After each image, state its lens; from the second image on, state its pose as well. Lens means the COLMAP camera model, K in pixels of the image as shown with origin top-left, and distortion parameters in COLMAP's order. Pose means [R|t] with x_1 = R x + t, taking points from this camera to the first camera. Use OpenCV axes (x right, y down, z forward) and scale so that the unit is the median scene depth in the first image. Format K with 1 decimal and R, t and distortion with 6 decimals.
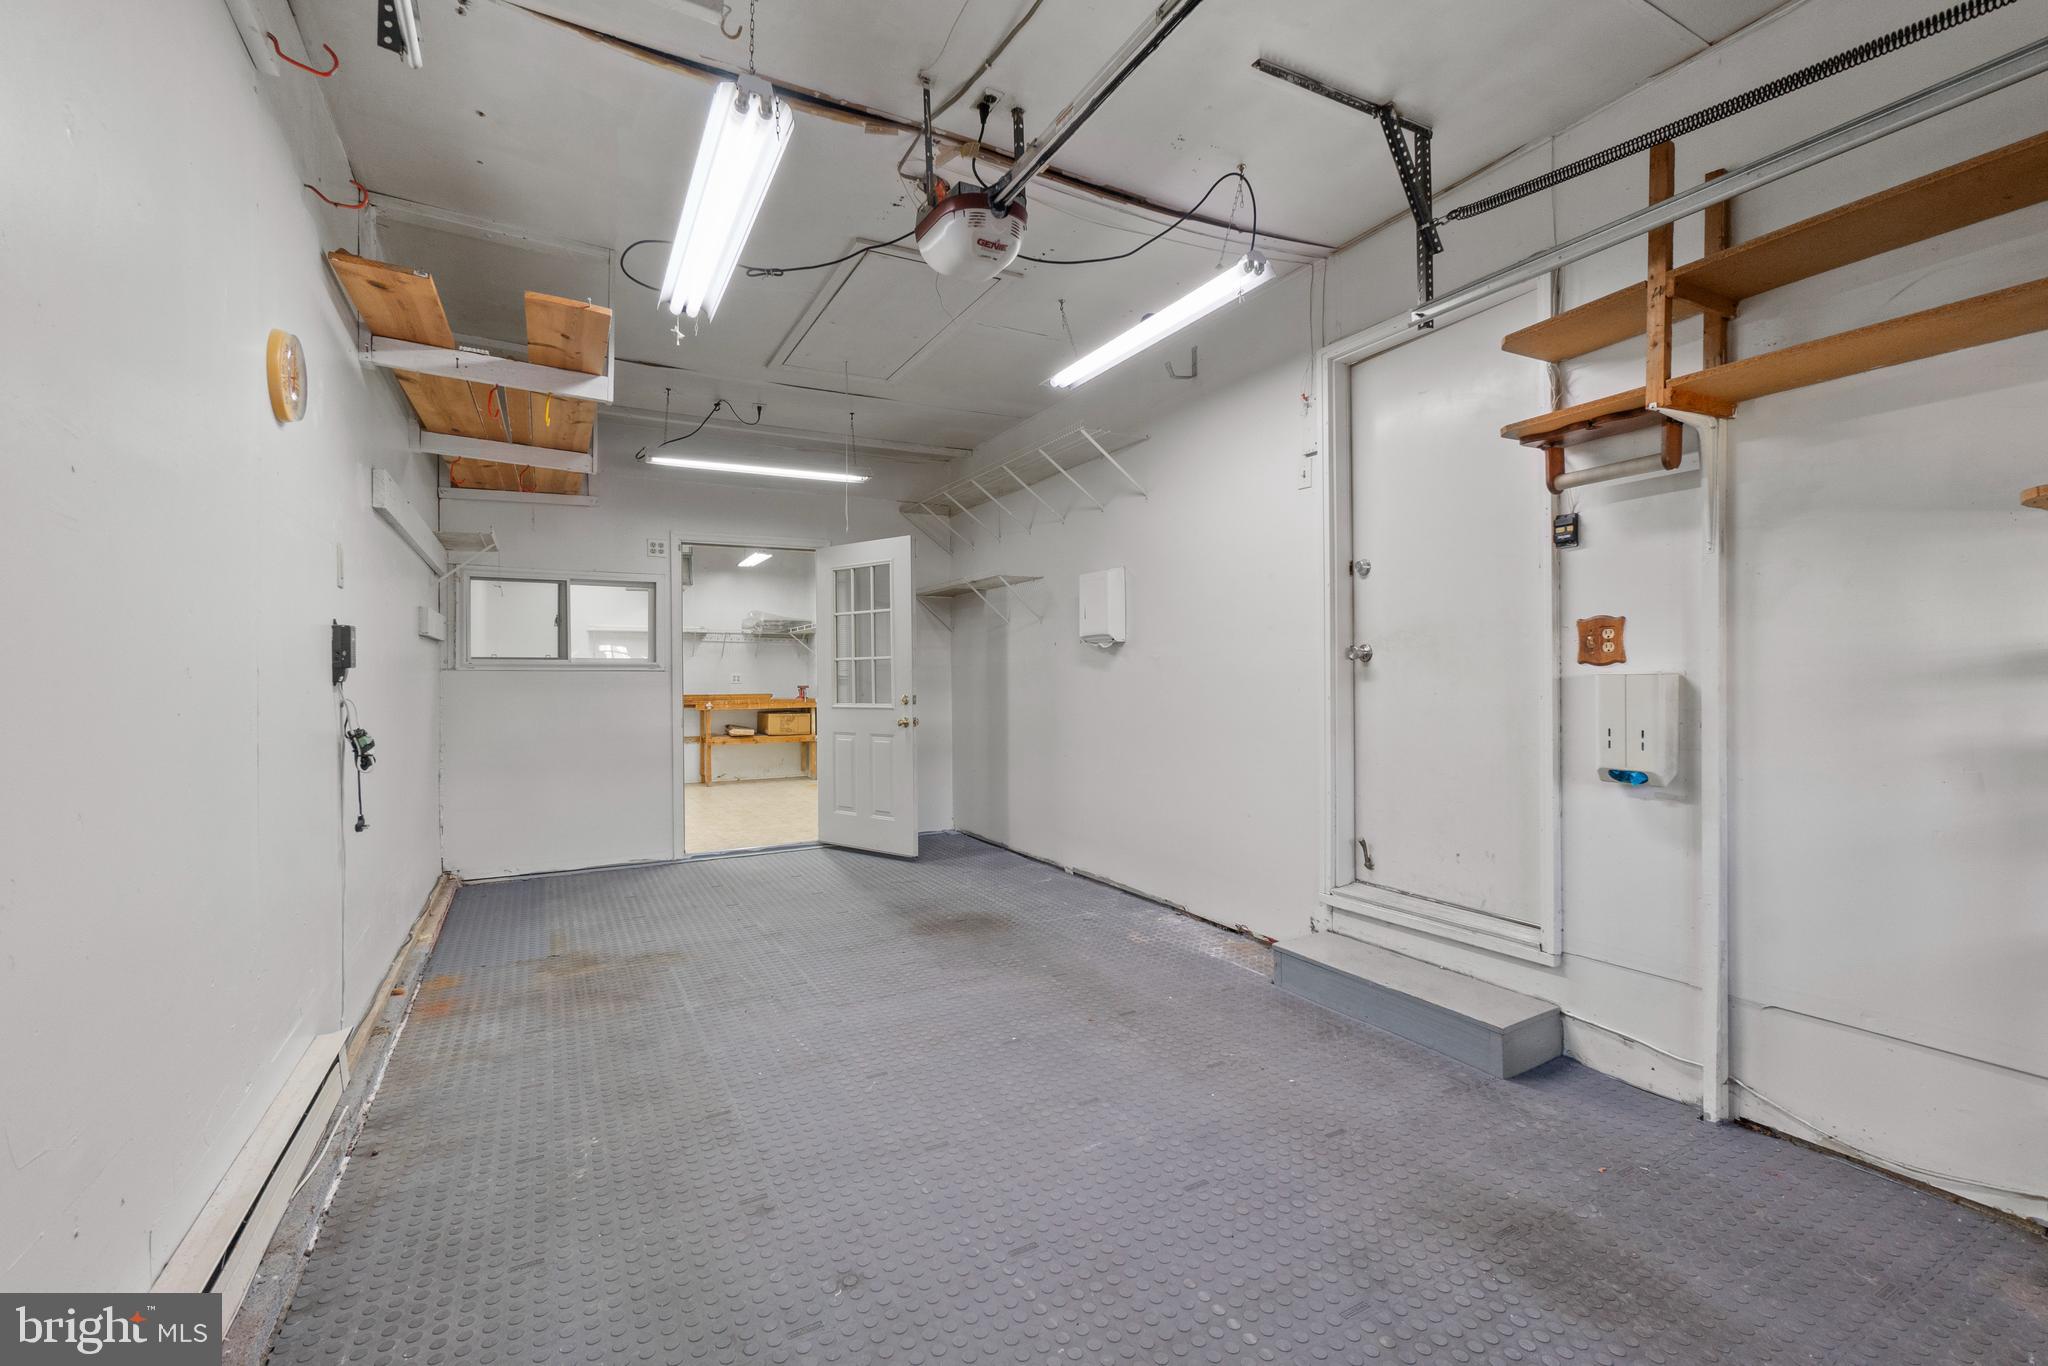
lens RADIAL K [[887.8, 0, 1036.4], [0, 887.8, 680.4], [0, 0, 1]] dist [-0.007768, -0.000619]
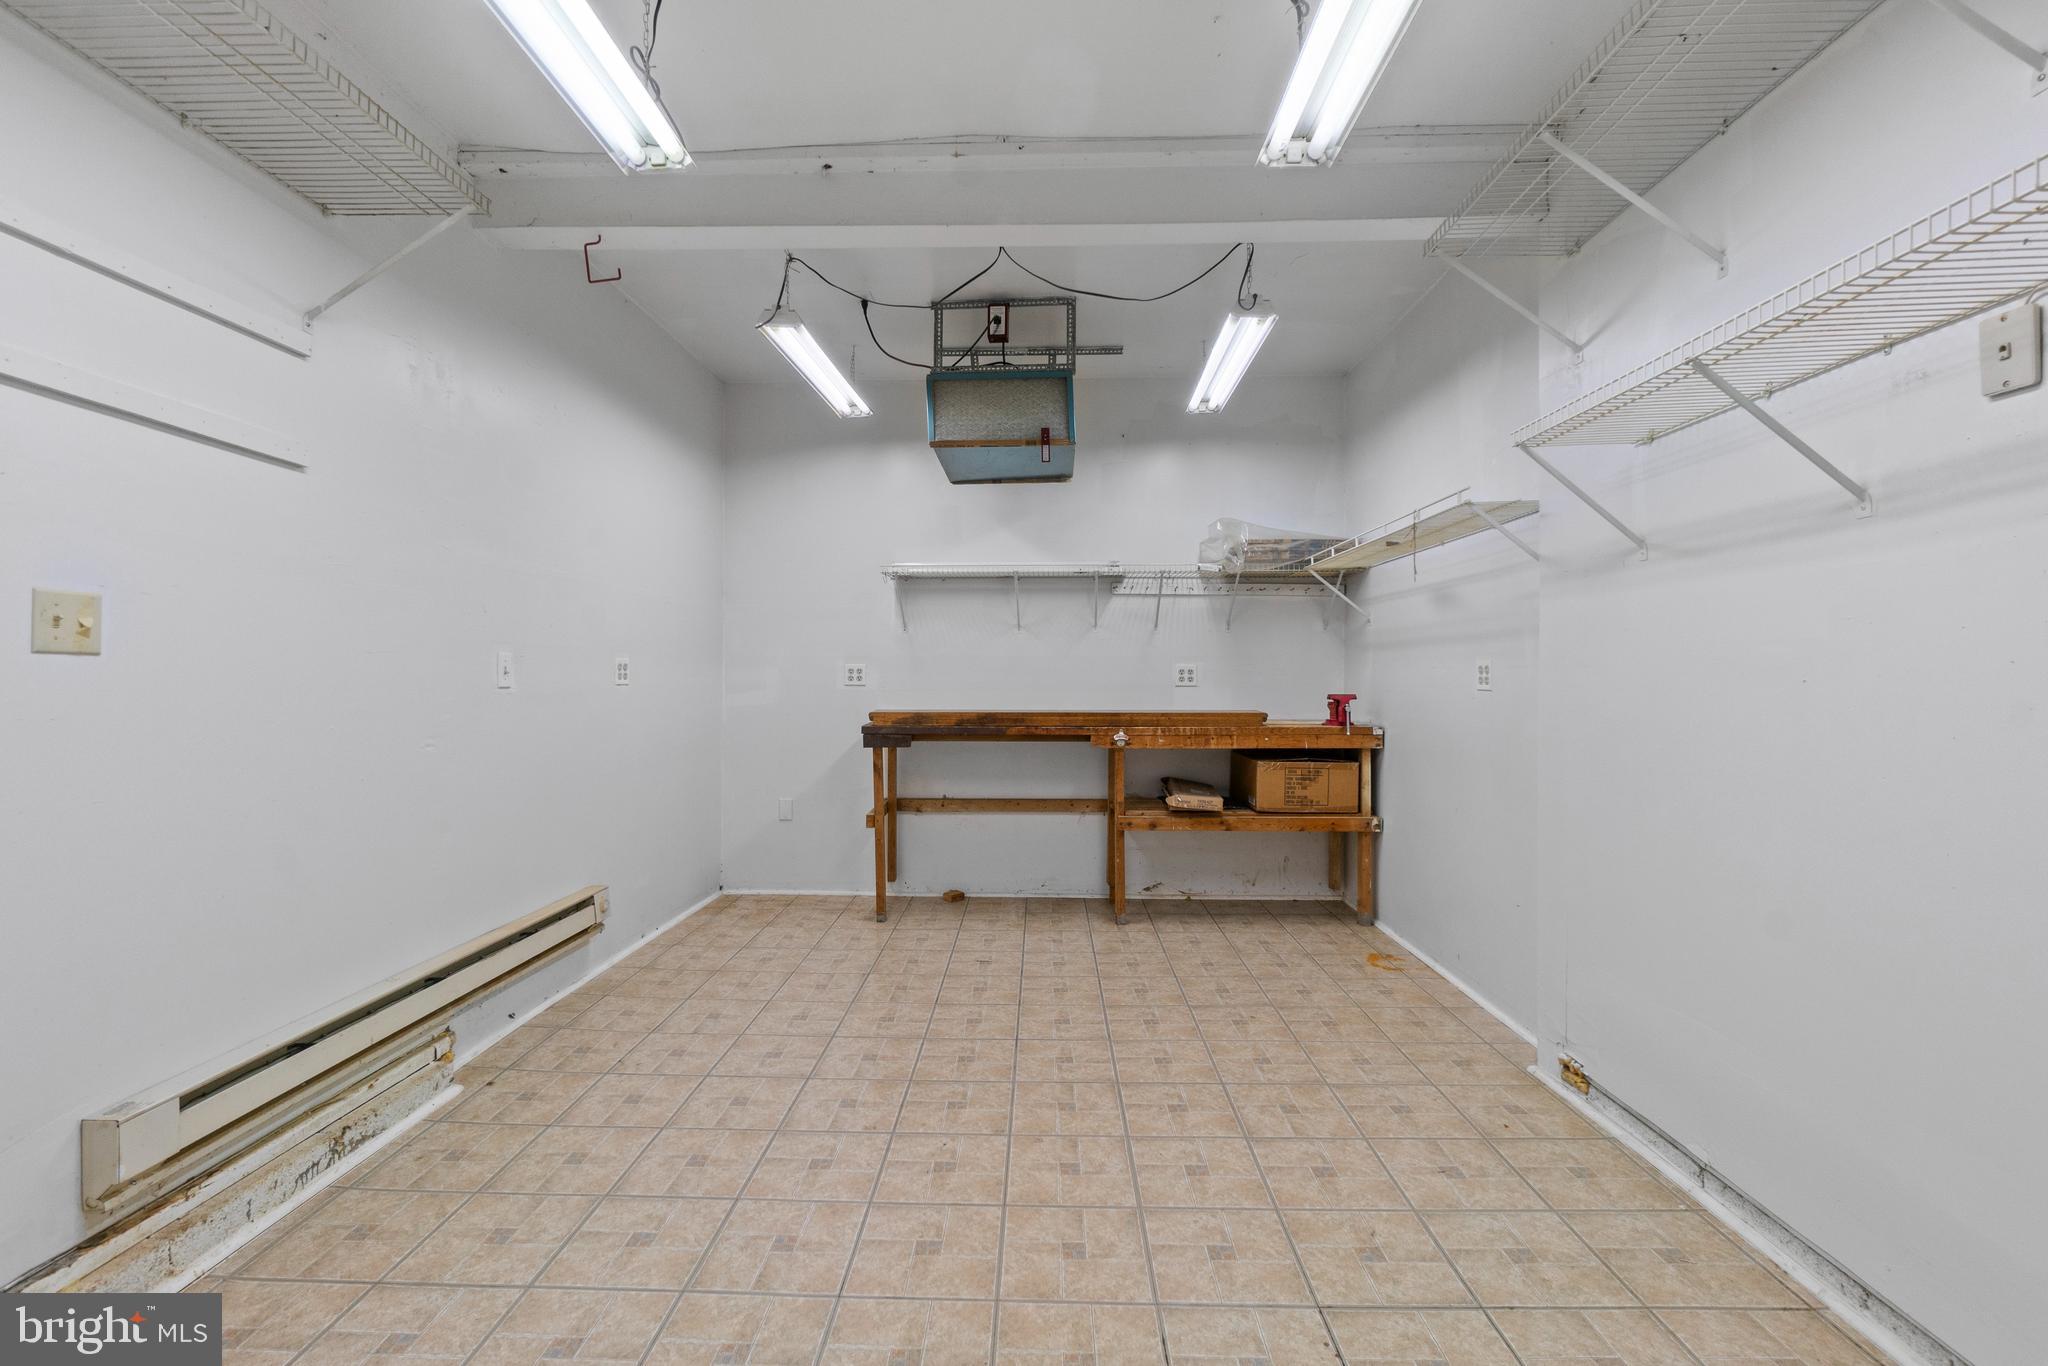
lens RADIAL K [[887.8, 0, 1019.7], [0, 887.8, 684.0], [0, 0, 1]] dist [-0.007768, -0.000619]
pose [[0.873581, 0.014401, -0.486466, -0.194954], [-0.015799, 0.999874, 0.001229, 0.003003], [0.486423, 0.006612, 0.873698, 0.574275]]
